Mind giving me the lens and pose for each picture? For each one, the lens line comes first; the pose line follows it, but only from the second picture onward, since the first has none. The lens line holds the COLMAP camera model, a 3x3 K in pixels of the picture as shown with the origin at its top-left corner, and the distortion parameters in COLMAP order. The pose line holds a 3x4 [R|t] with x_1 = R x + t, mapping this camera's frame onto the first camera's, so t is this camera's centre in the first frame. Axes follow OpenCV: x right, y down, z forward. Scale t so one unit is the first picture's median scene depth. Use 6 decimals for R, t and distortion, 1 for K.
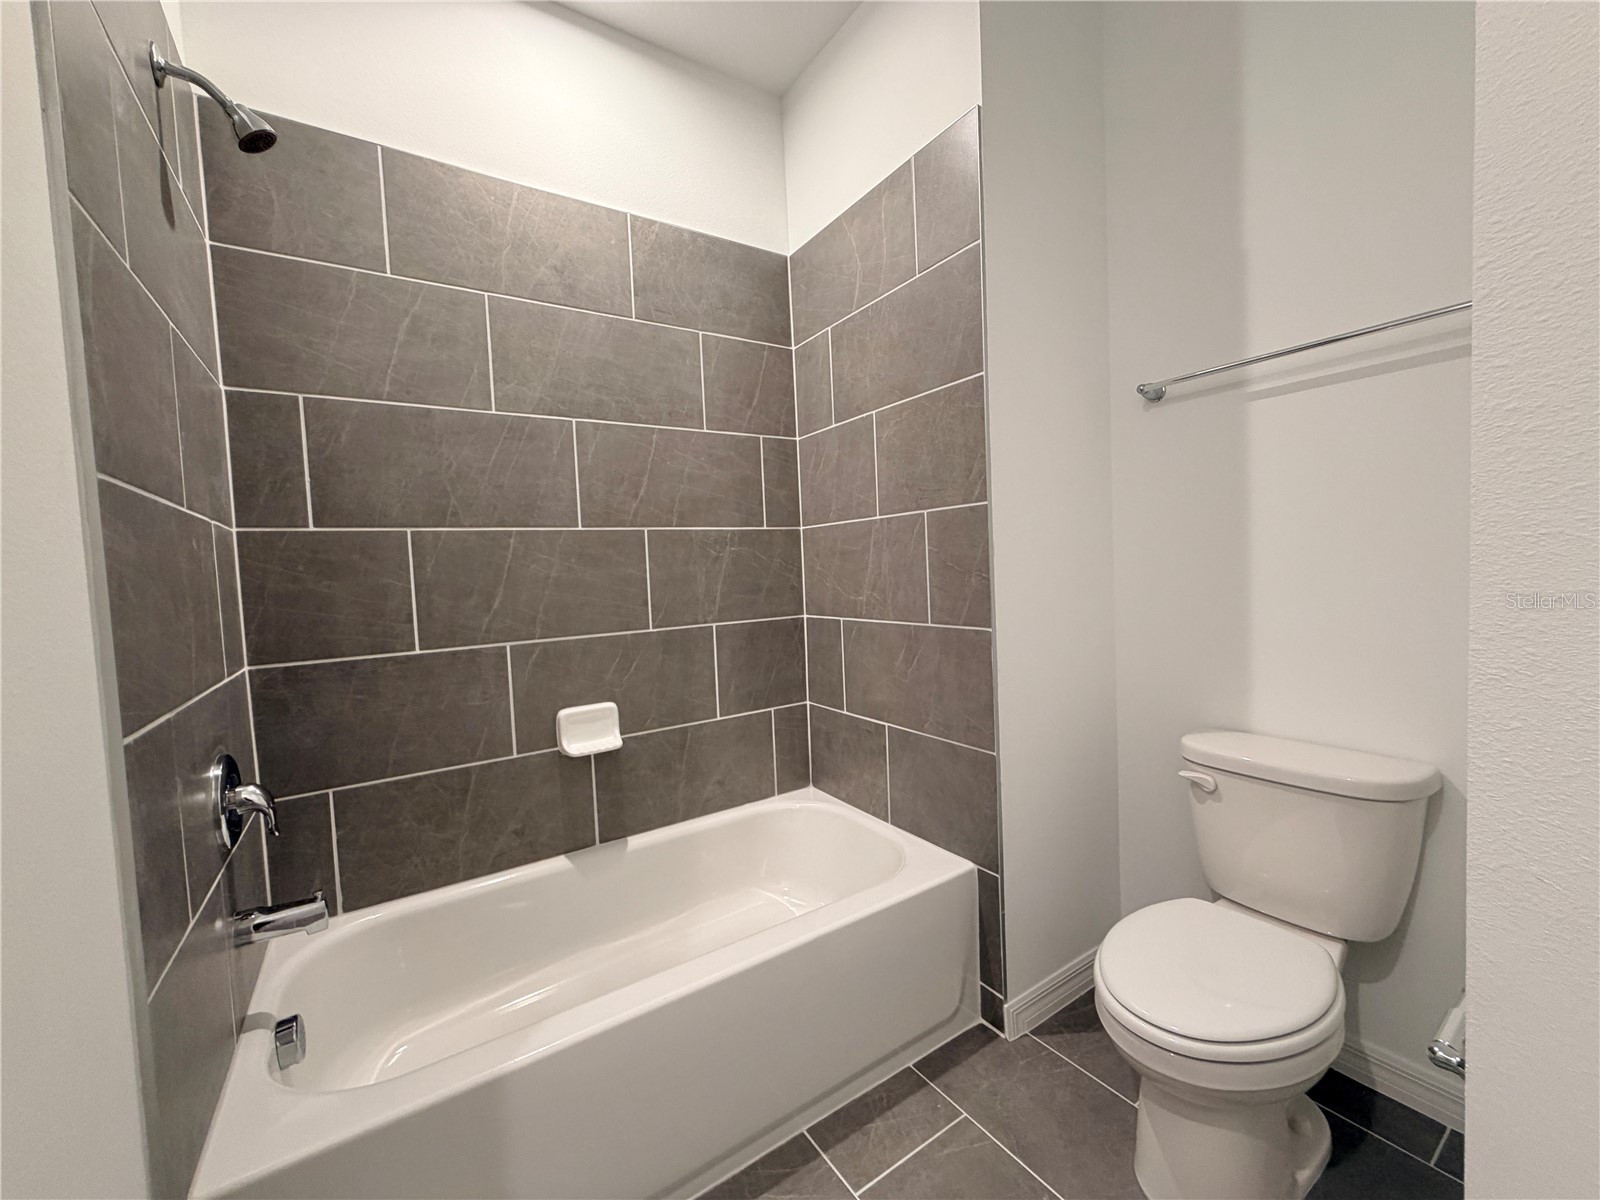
lens RADIAL K [[637.2, 0, 788.8], [0, 637.2, 600.1], [0, 0, 1]] dist [-0.000143, 0.000338]
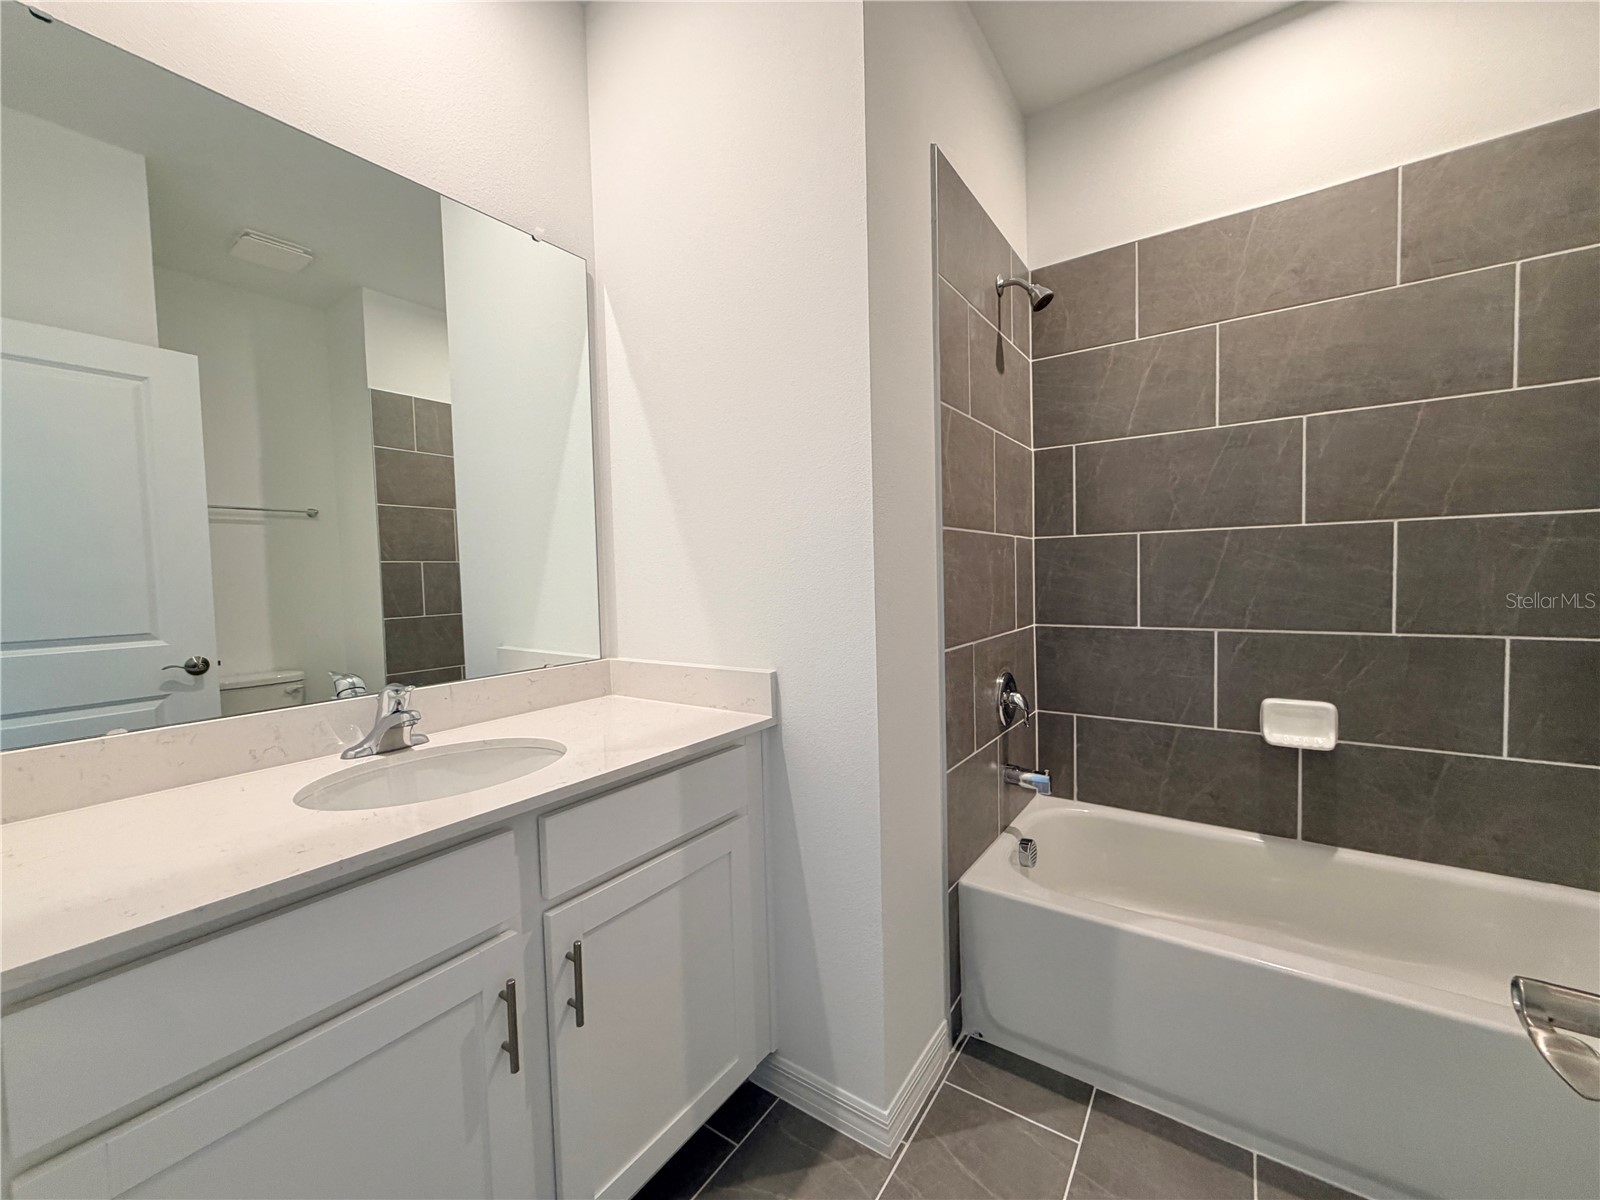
lens RADIAL K [[637.2, 0, 796.9], [0, 637.2, 598.0], [0, 0, 1]] dist [-0.000143, 0.000338]
pose [[0.362061, 0.073094, -0.929284, 0.346309], [-0.035953, 0.997274, 0.064434, -0.035037], [0.931461, 0.010082, 0.363702, -0.115046]]
